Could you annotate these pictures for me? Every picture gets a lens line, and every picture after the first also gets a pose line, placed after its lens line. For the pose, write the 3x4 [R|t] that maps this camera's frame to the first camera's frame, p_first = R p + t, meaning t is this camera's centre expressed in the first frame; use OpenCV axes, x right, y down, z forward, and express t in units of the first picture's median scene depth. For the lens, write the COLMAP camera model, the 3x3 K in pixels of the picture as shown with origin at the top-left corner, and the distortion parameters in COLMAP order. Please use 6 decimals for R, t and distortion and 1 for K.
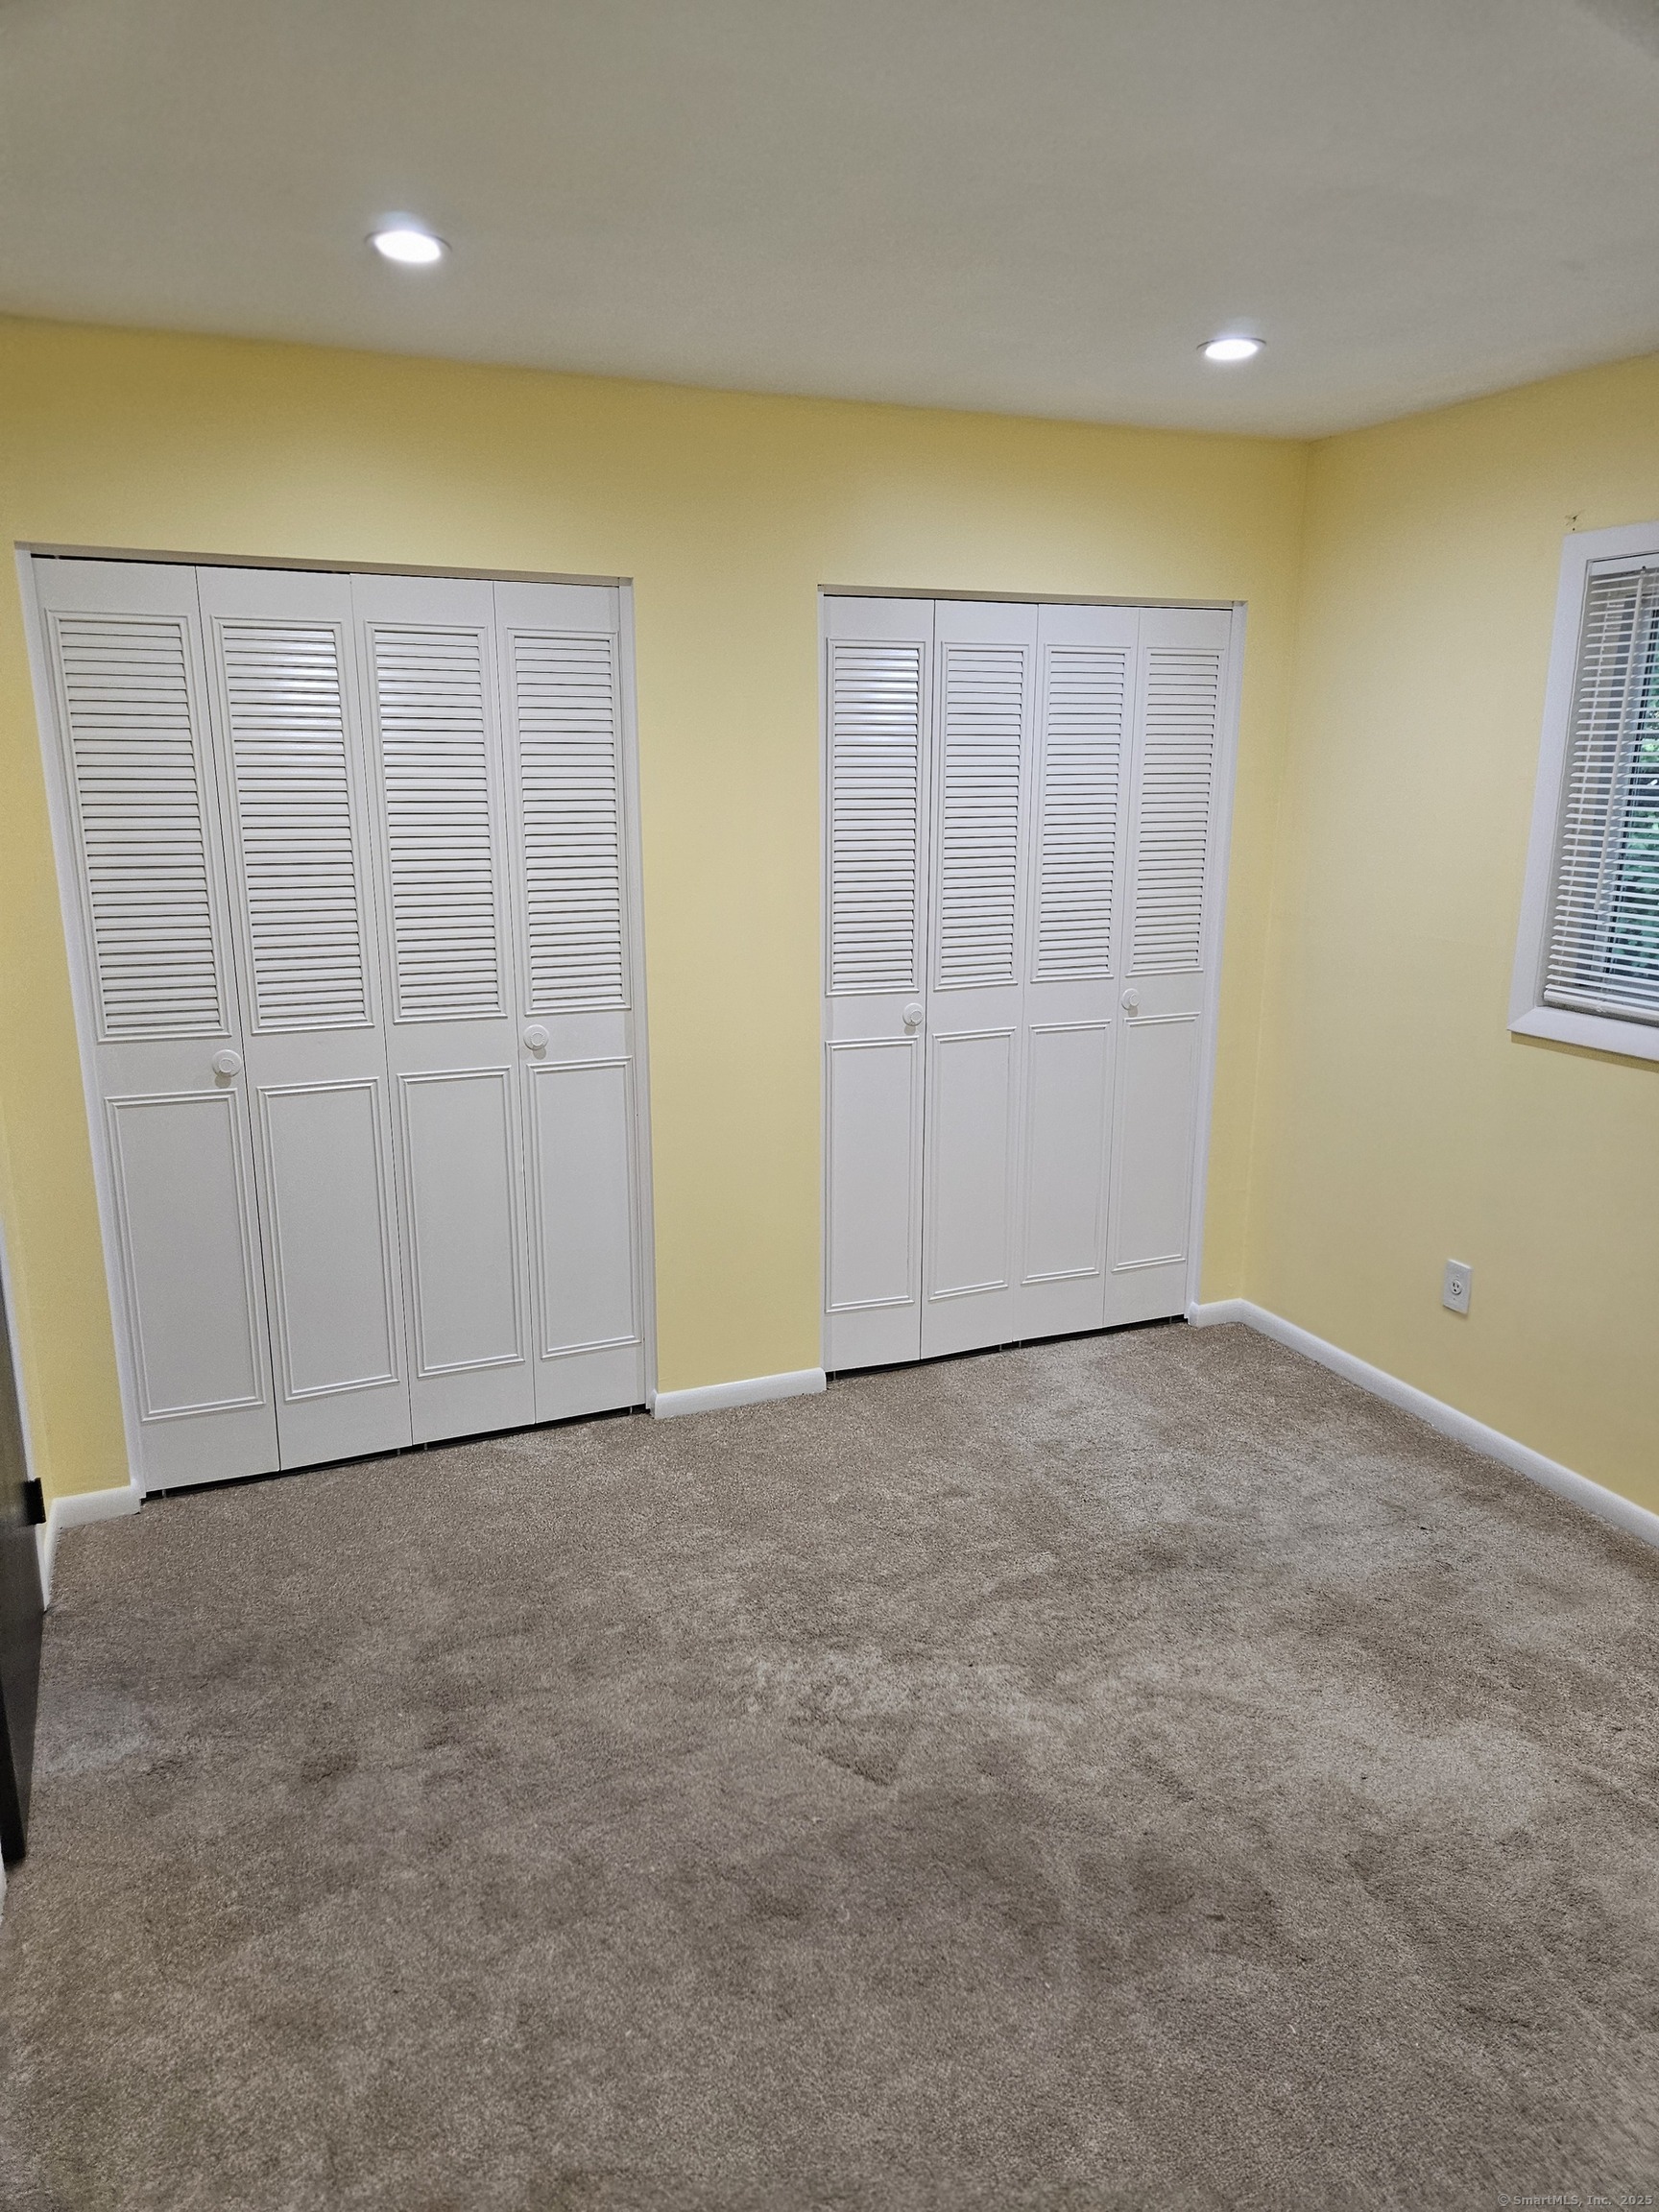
lens RADIAL K [[1477.6, 0, 829.5], [0, 1477.6, 1106.0], [0, 0, 1]] dist [0.043510, -0.003960]
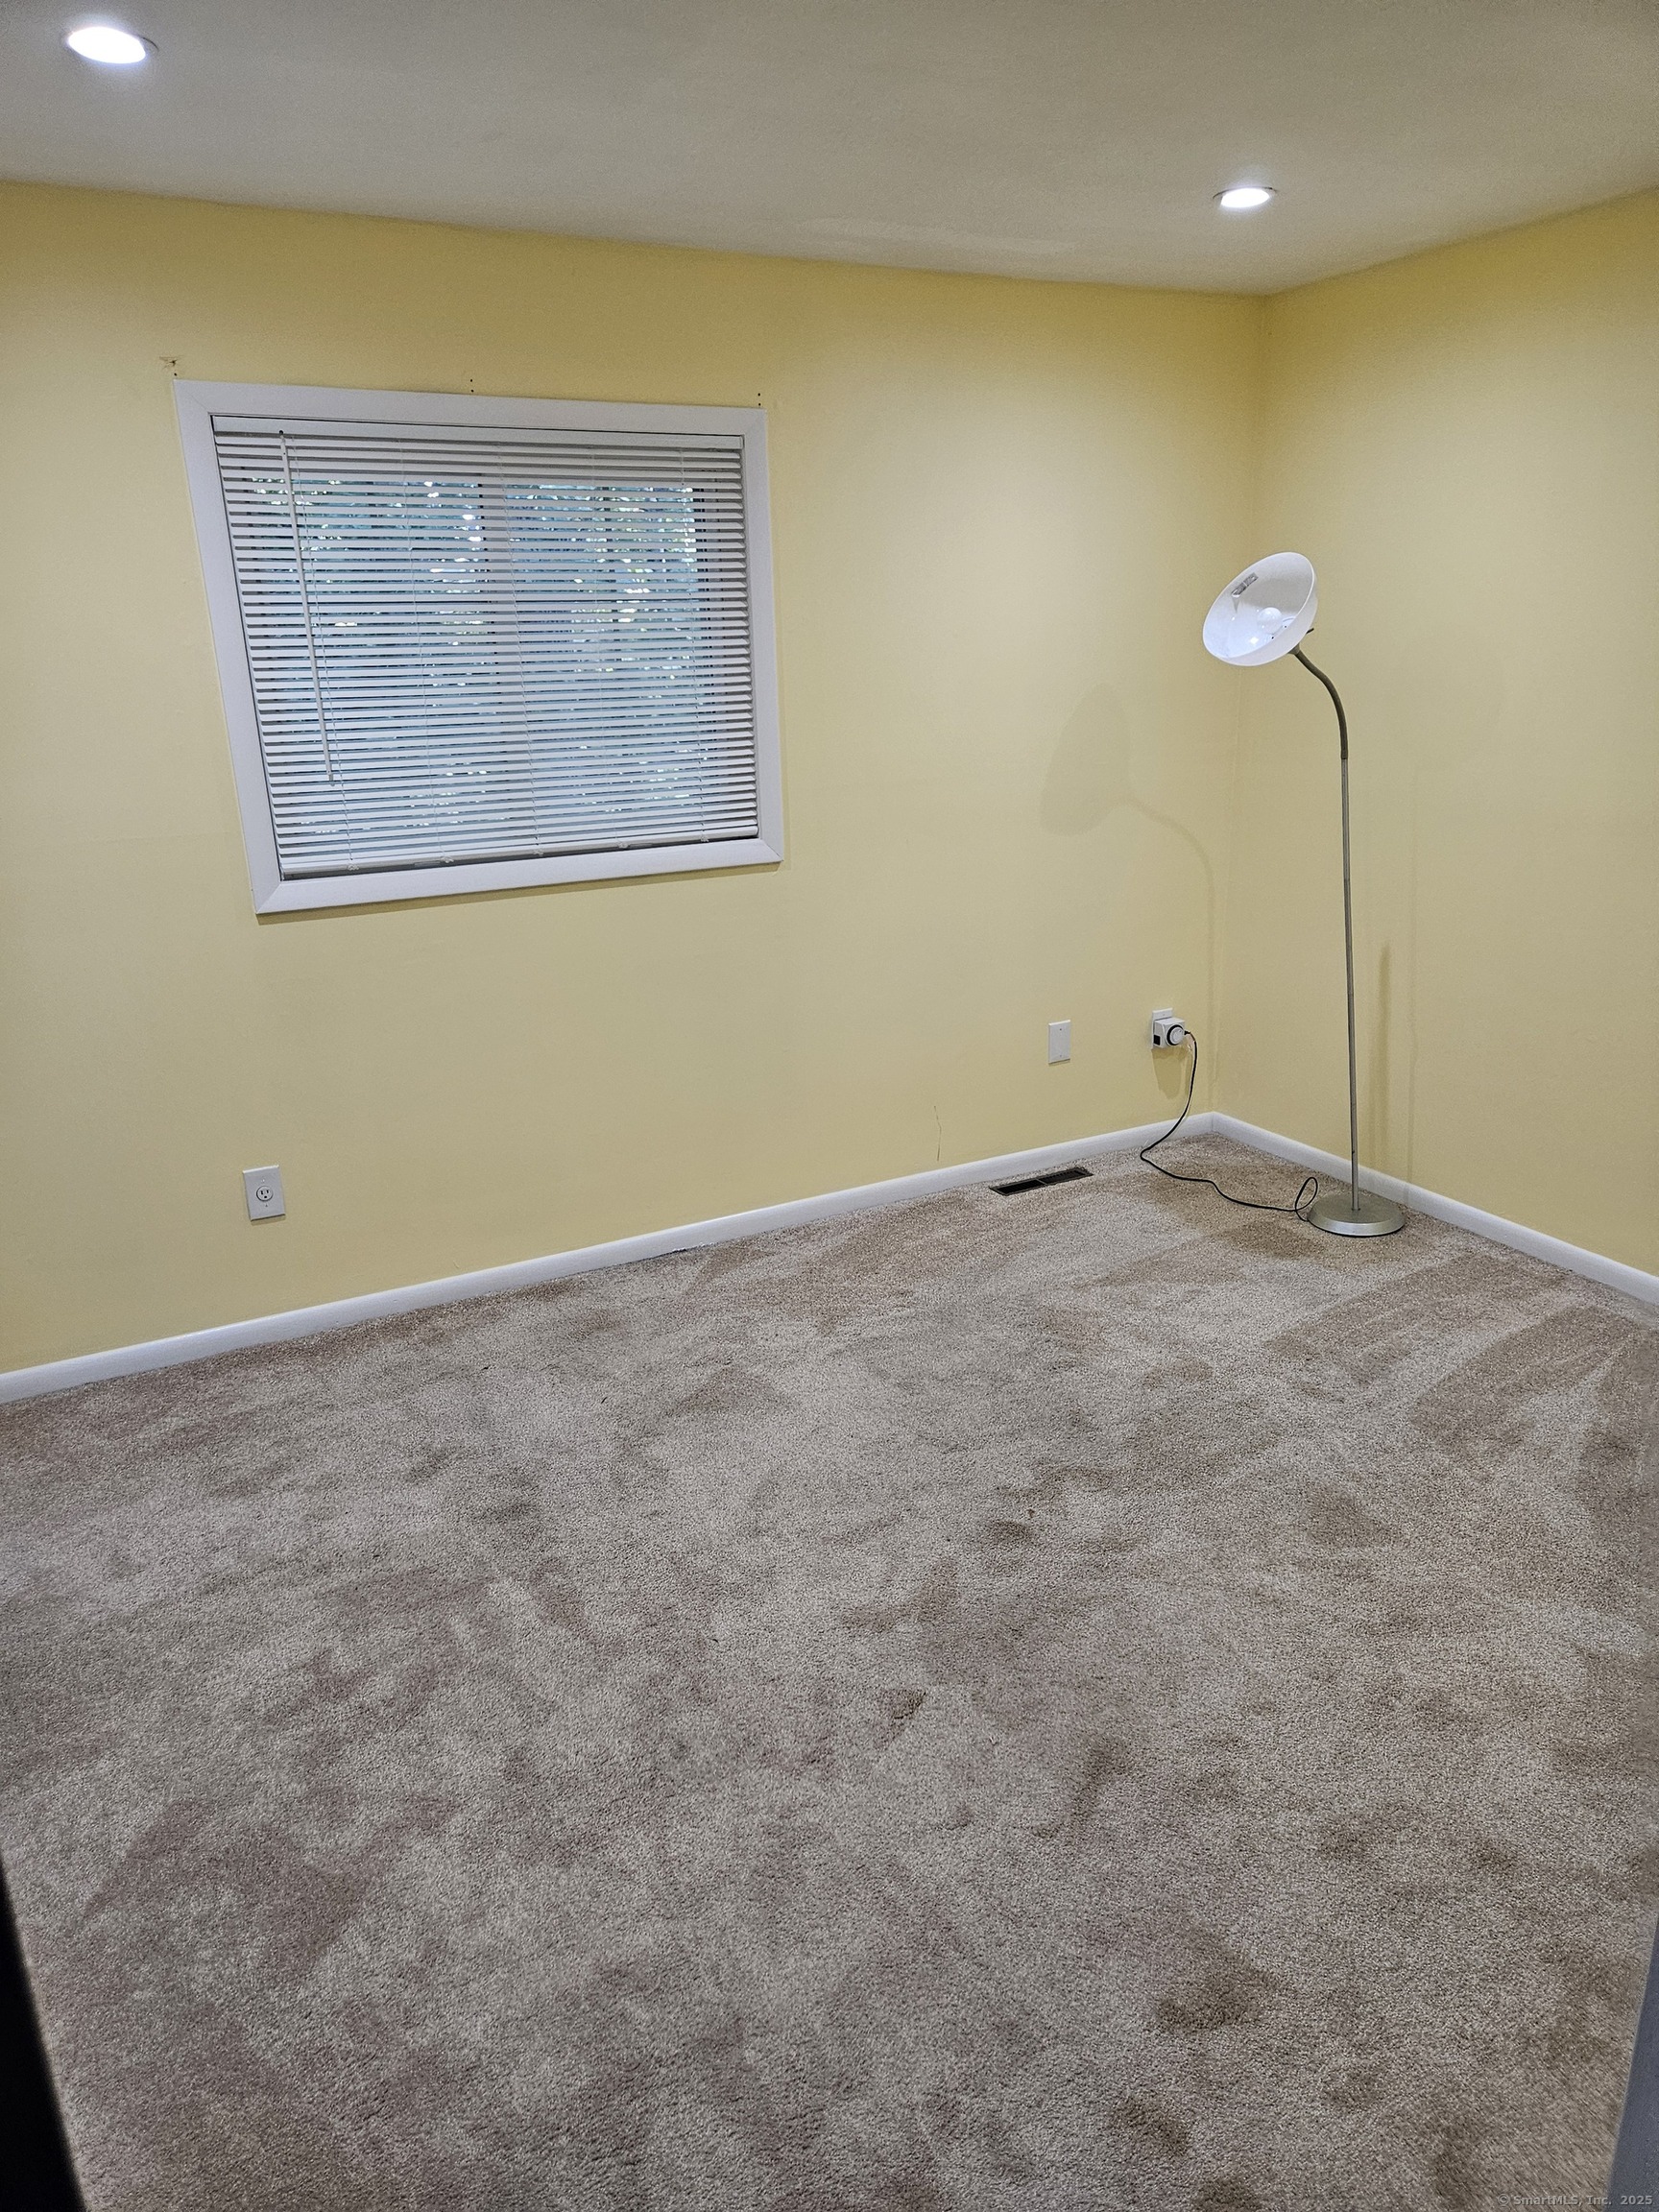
lens RADIAL K [[1477.6, 0, 829.5], [0, 1477.6, 1106.0], [0, 0, 1]] dist [0.043510, -0.003960]
pose [[-0.089054, -0.310319, 0.946452, -0.534714], [0.256387, 0.911065, 0.322840, -0.154957], [-0.962463, 0.271408, -0.001572, 0.684497]]
